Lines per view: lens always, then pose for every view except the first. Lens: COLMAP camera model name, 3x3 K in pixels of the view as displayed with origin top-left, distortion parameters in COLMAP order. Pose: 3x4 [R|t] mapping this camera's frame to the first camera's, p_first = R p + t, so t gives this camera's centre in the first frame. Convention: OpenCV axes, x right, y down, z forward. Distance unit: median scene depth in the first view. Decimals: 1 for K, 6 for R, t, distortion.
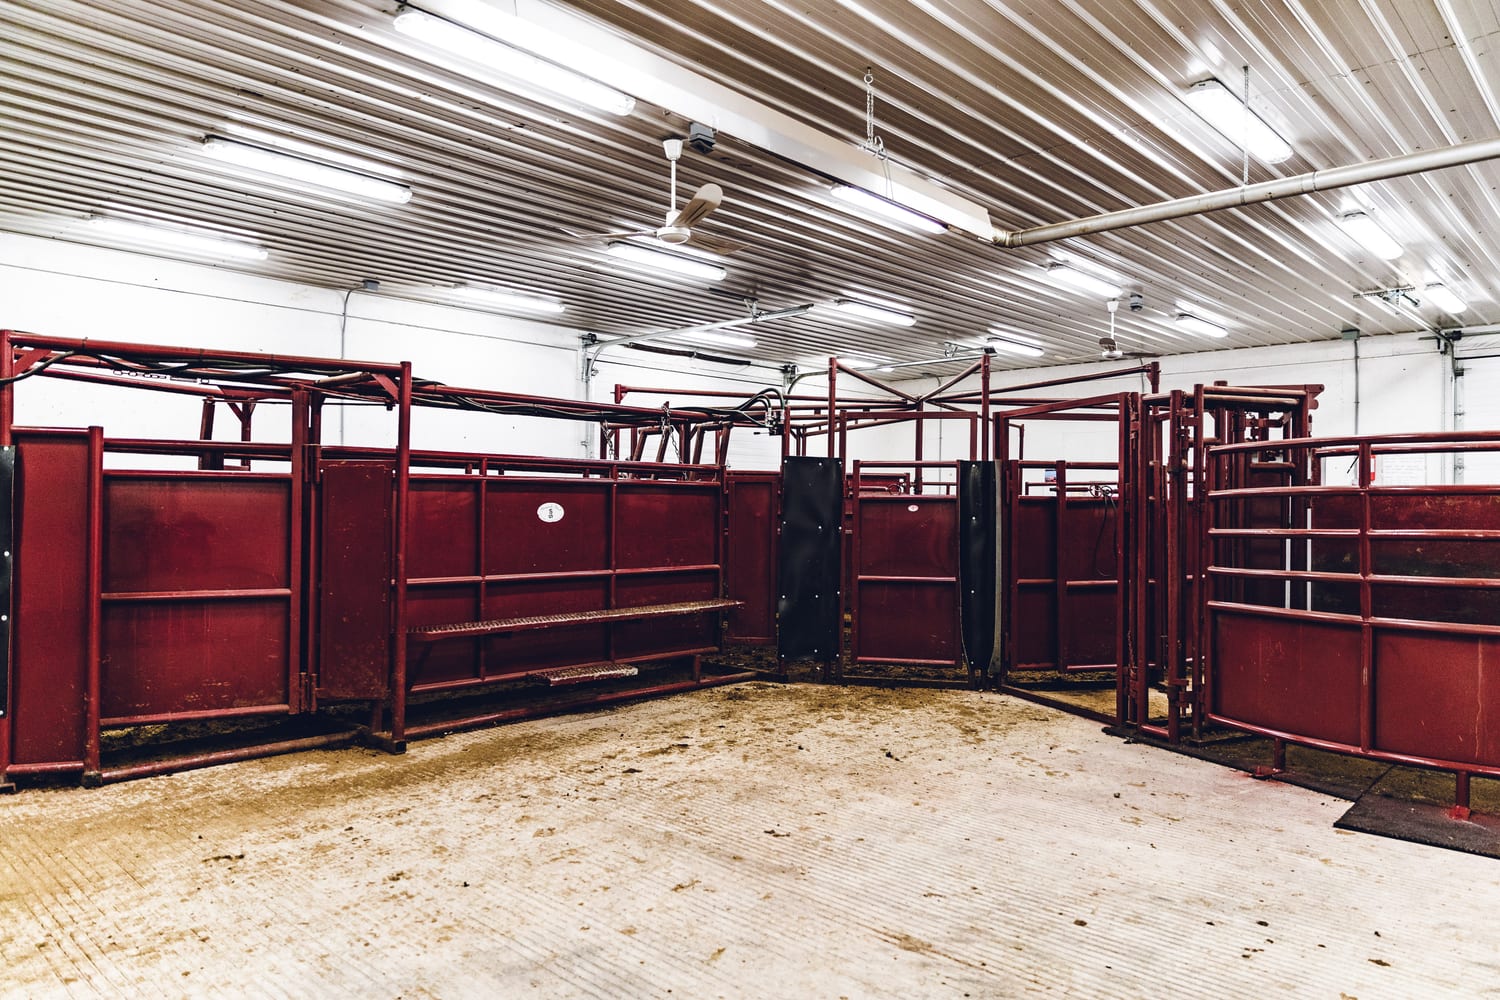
lens RADIAL K [[1013.4, 0, 755.3], [0, 1013.4, 499.5], [0, 0, 1]] dist [0.011021, 0.000006]
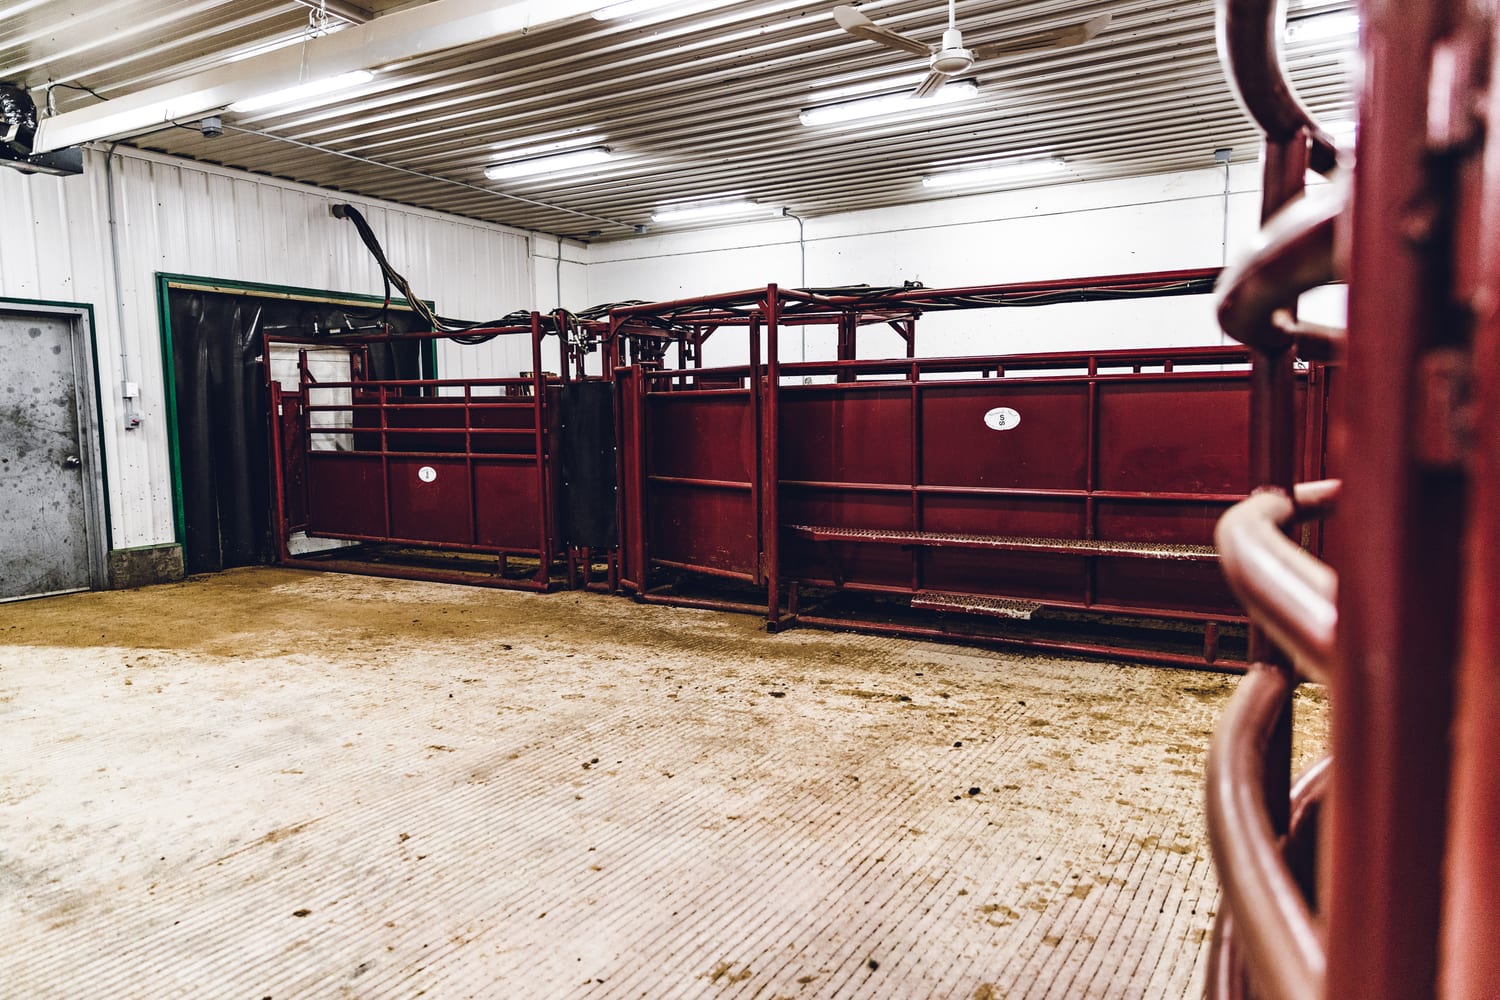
lens RADIAL K [[1013.4, 0, 757.5], [0, 1013.4, 503.5], [0, 0, 1]] dist [0.011021, 0.000006]
pose [[0.213208, 0.078449, -0.973852, 0.641832], [0.022288, 0.996121, 0.085123, 0.006575], [0.976753, -0.039854, 0.210632, 0.644244]]
